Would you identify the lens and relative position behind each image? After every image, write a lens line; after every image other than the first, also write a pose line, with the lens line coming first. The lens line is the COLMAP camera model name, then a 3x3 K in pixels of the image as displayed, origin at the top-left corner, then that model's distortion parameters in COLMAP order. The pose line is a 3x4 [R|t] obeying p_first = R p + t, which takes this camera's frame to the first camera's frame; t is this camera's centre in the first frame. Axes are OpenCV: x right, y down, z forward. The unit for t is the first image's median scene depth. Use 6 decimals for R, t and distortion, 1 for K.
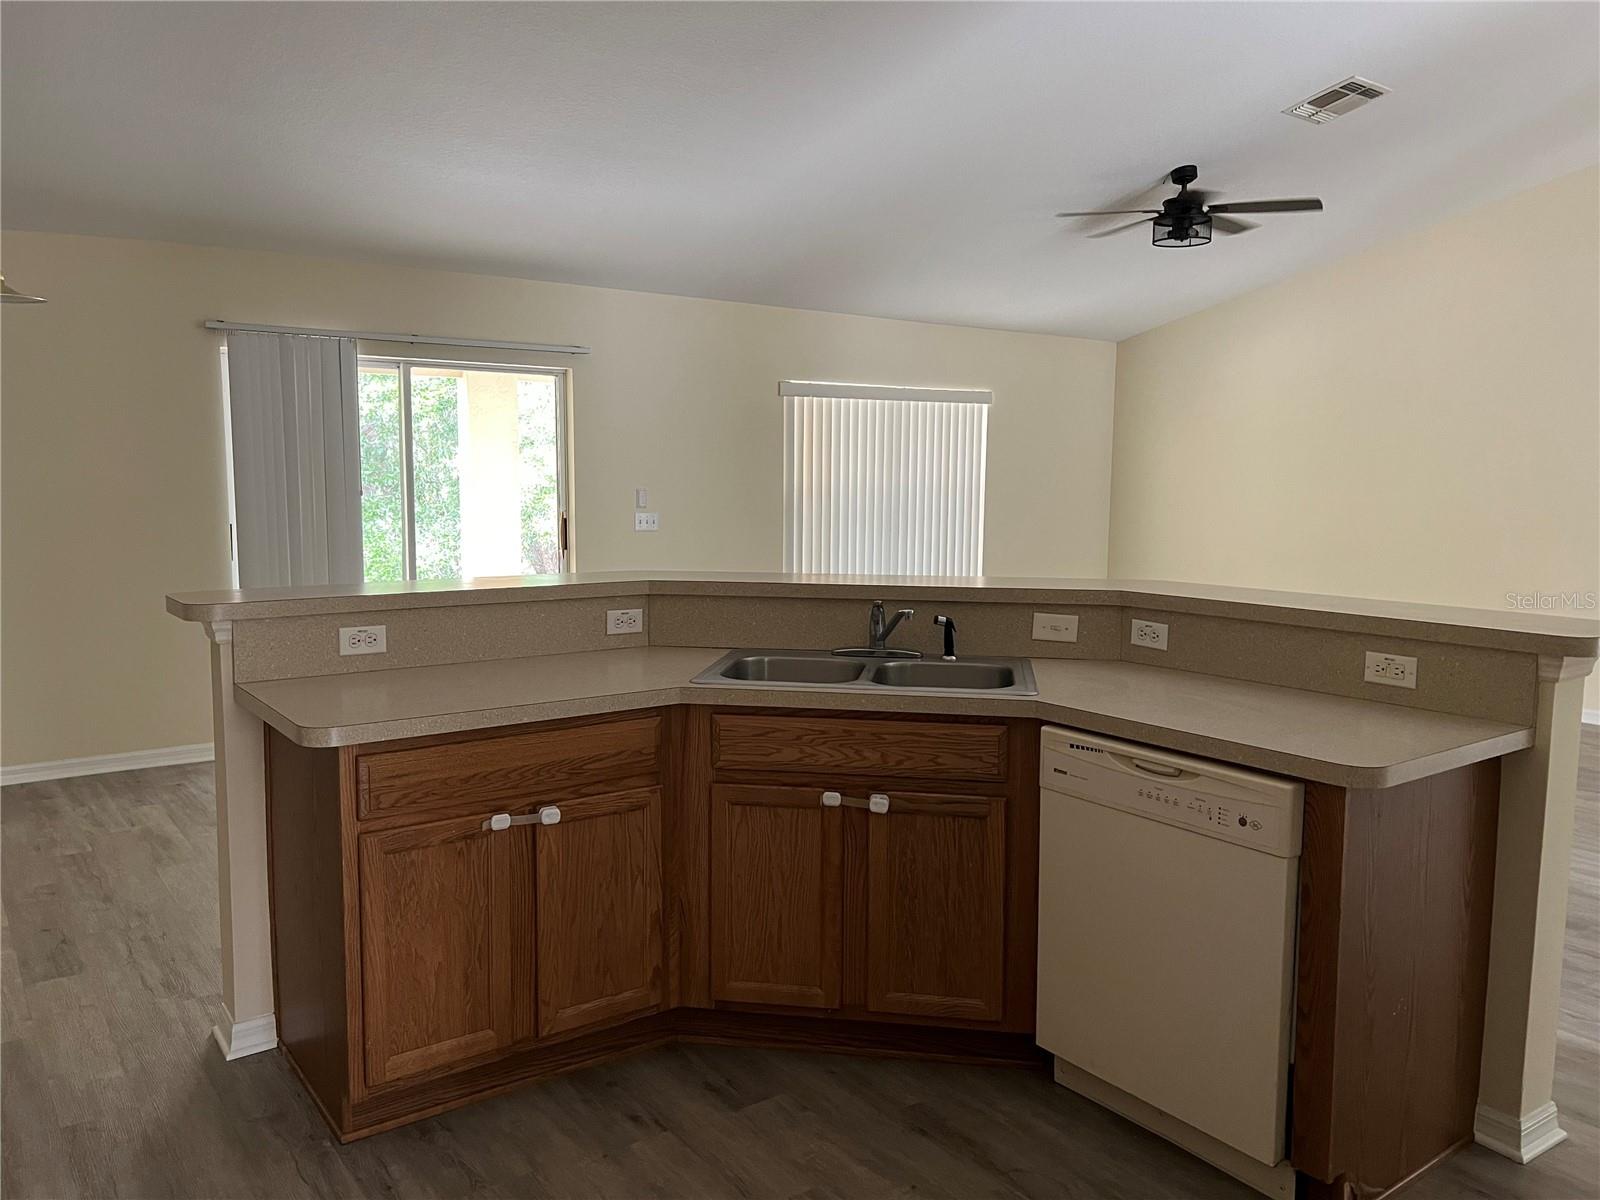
lens RADIAL K [[1211.1, 0, 794.6], [0, 1211.1, 608.9], [0, 0, 1]] dist [0.071991, -0.082959]
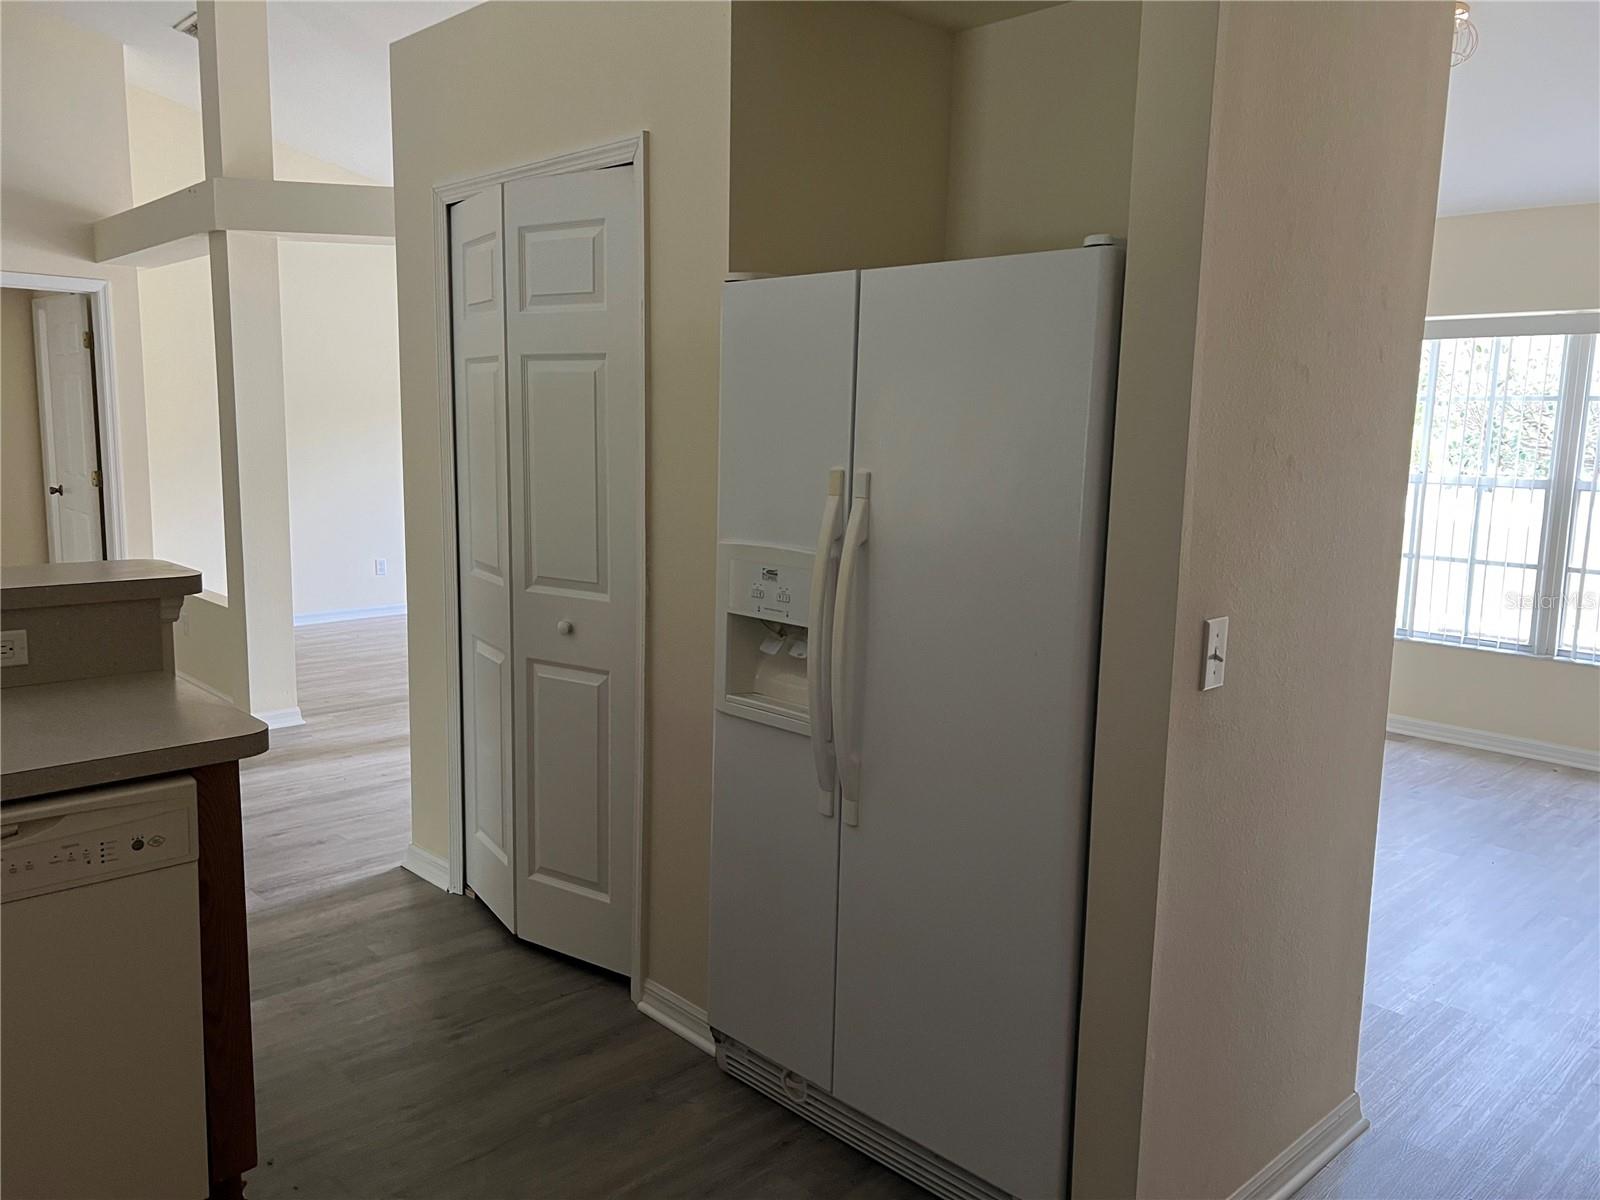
lens RADIAL K [[1228.5, 0, 777.2], [0, 1228.5, 592.7], [0, 0, 1]] dist [0.093550, -0.090213]
pose [[-0.099082, -0.154633, 0.982991, -0.181742], [0.101756, 0.981099, 0.164592, -0.033813], [-0.989863, 0.116333, -0.081475, 0.228228]]
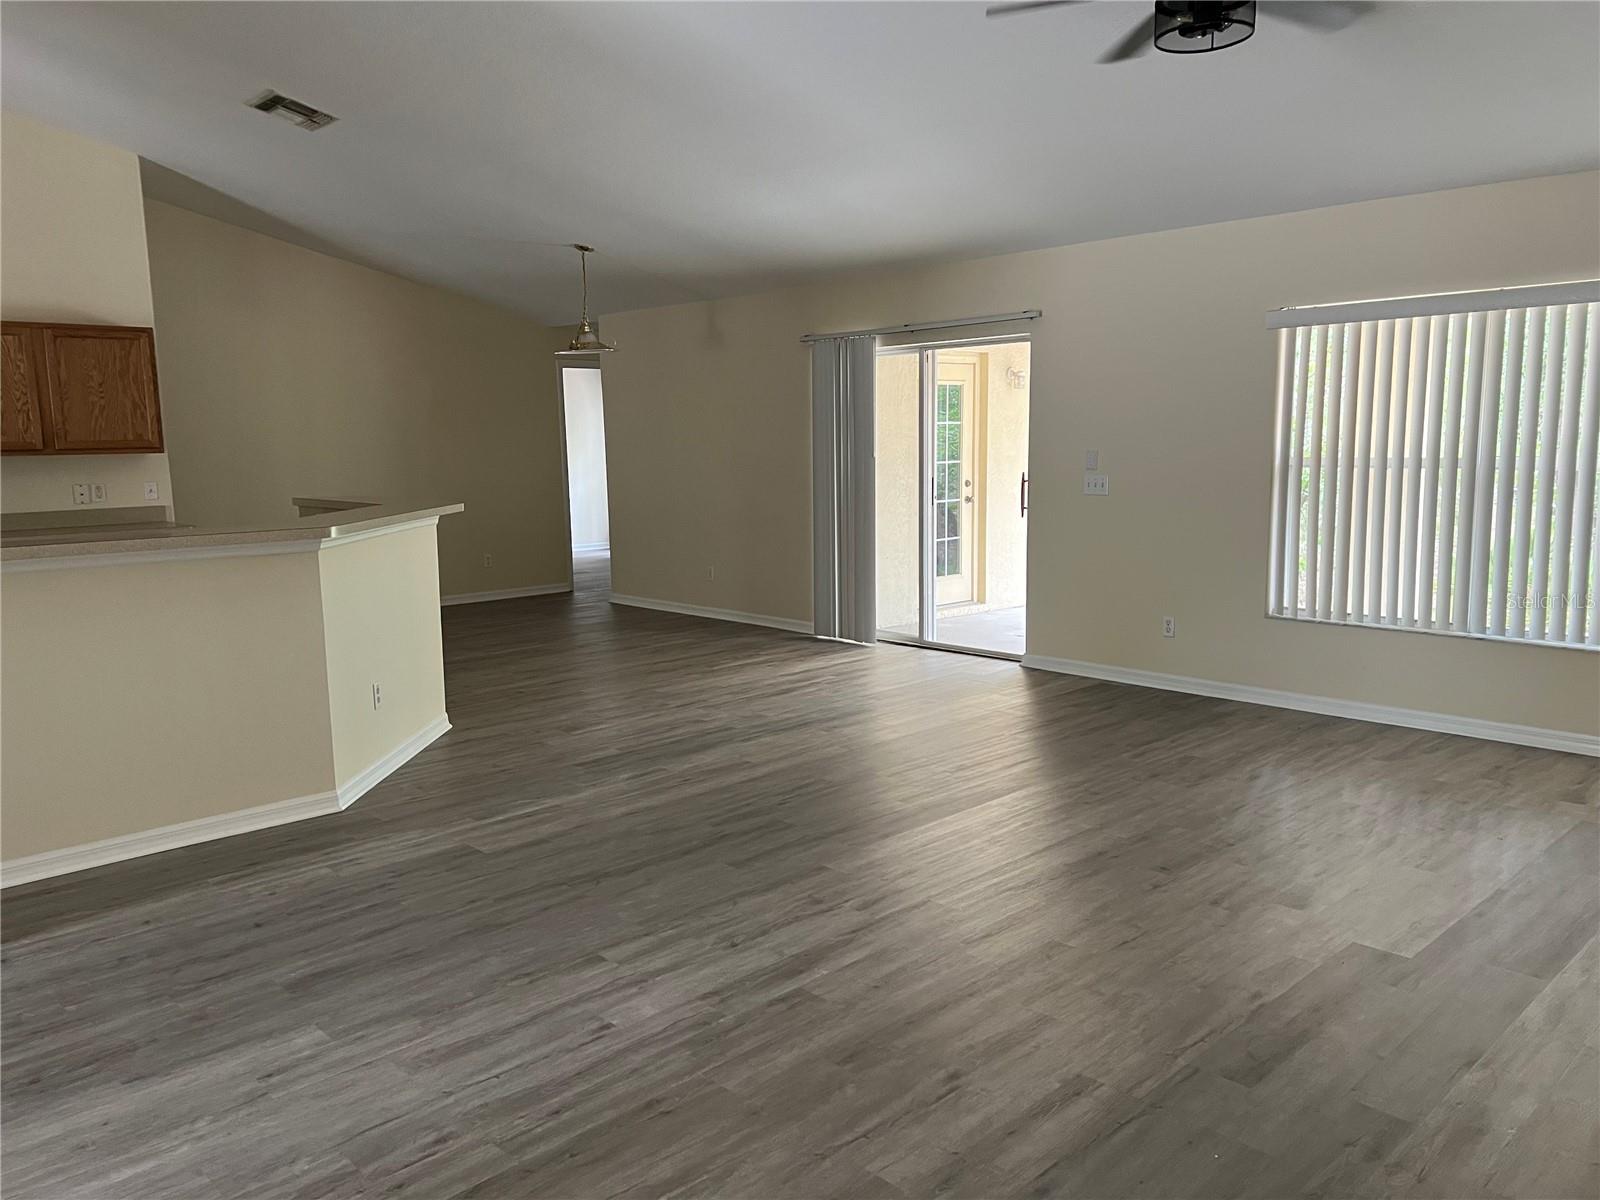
lens RADIAL K [[1208.8, 0, 806.9], [0, 1208.8, 603.2], [0, 0, 1]] dist [0.082104, -0.097458]
pose [[0.131188, 0.126718, -0.983226, 0.916741], [-0.099733, 0.988452, 0.114084, -0.075983], [0.986328, 0.083093, 0.142311, 0.747003]]
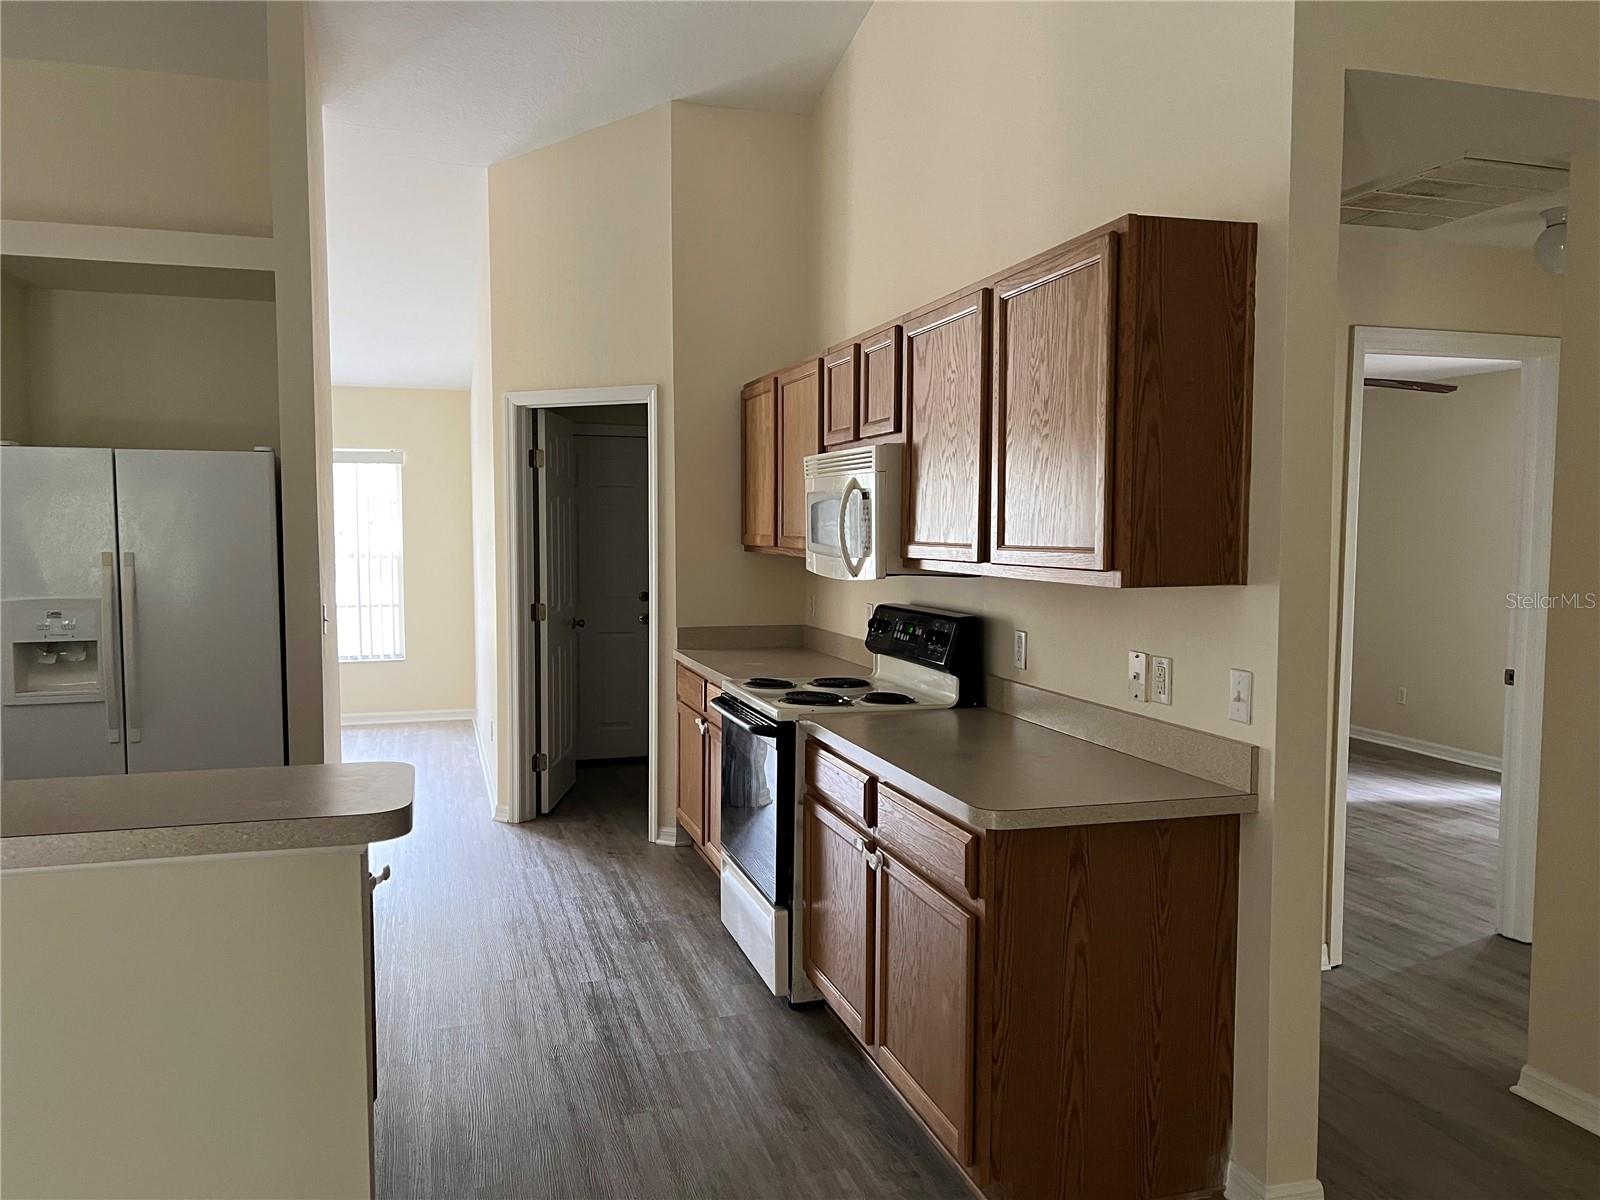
lens RADIAL K [[1211.1, 0, 794.6], [0, 1211.1, 608.9], [0, 0, 1]] dist [0.071991, -0.082959]
pose [[-0.942821, -0.033912, 0.331570, -0.406925], [0.029029, 0.982675, 0.183049, -0.091300], [-0.332033, 0.182207, -0.925502, 0.692407]]
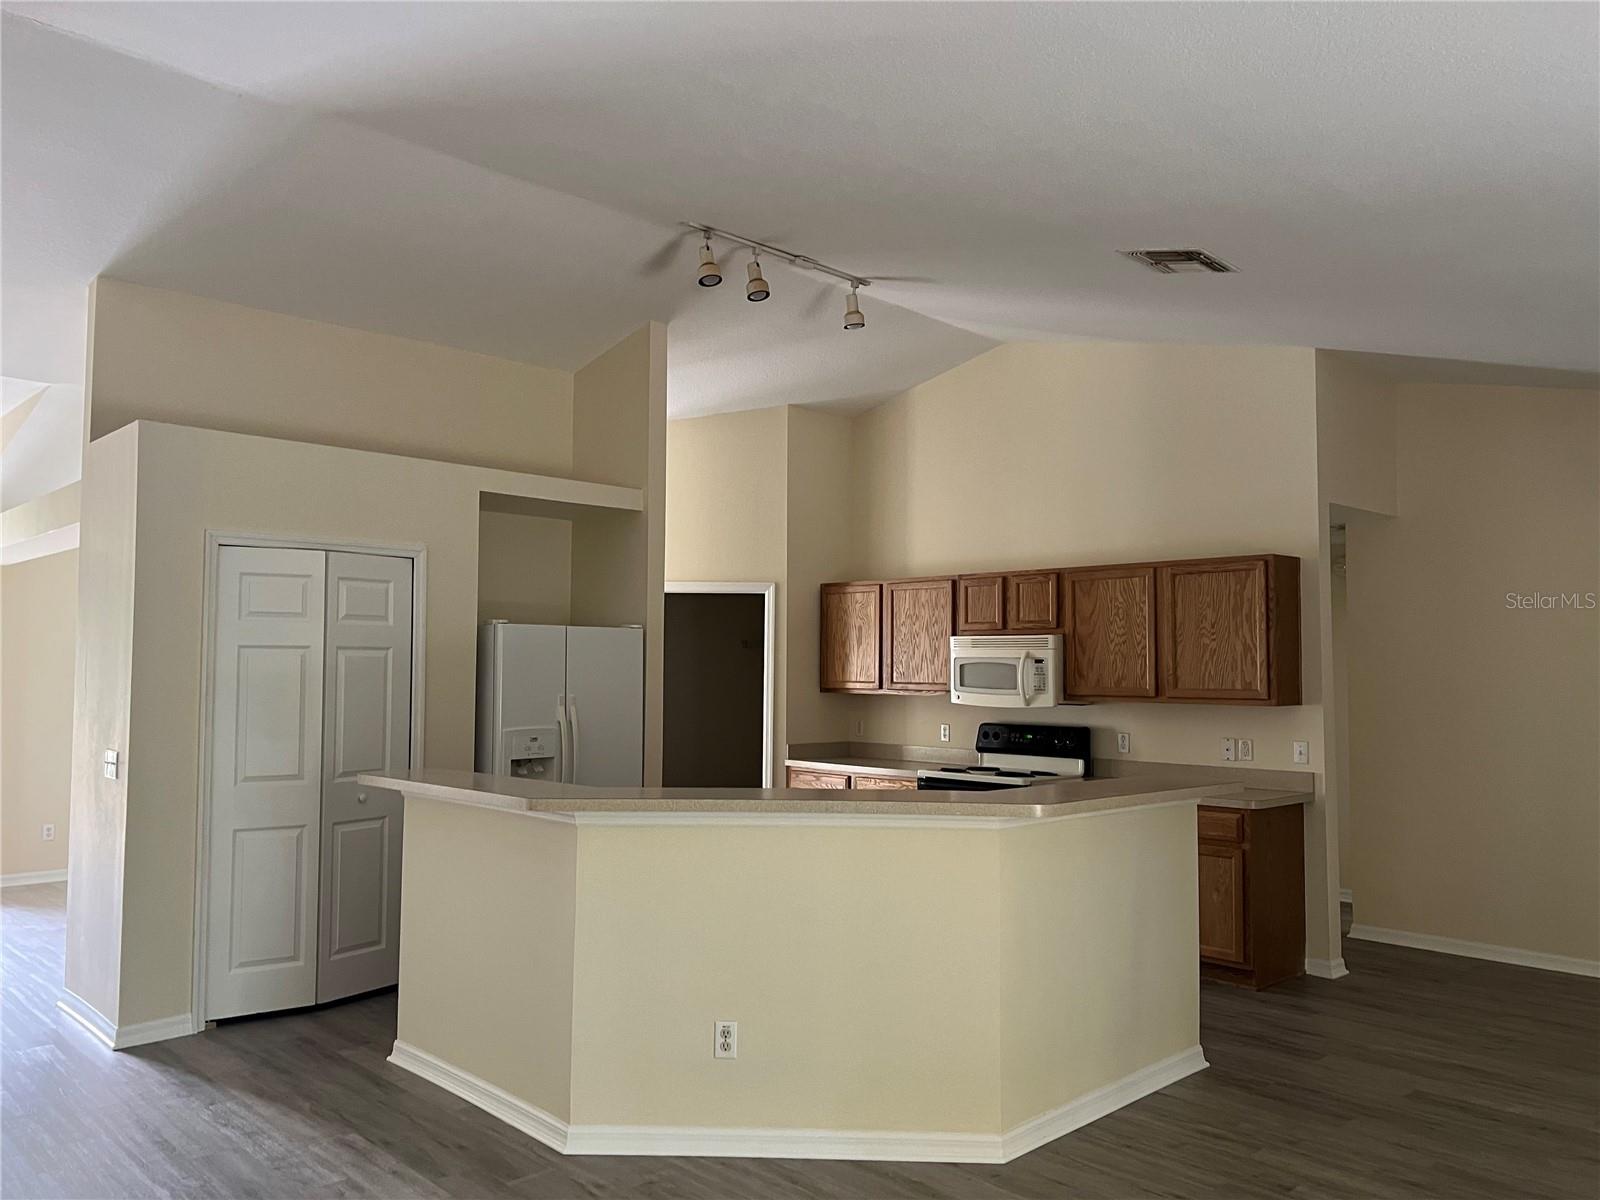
lens RADIAL K [[1211.1, 0, 794.6], [0, 1211.1, 608.9], [0, 0, 1]] dist [0.071991, -0.082959]
pose [[-0.992047, -0.020960, -0.124108, 0.122292], [-0.029689, 0.997181, 0.068910, -0.153216], [0.122314, 0.072047, -0.989873, 1.184147]]
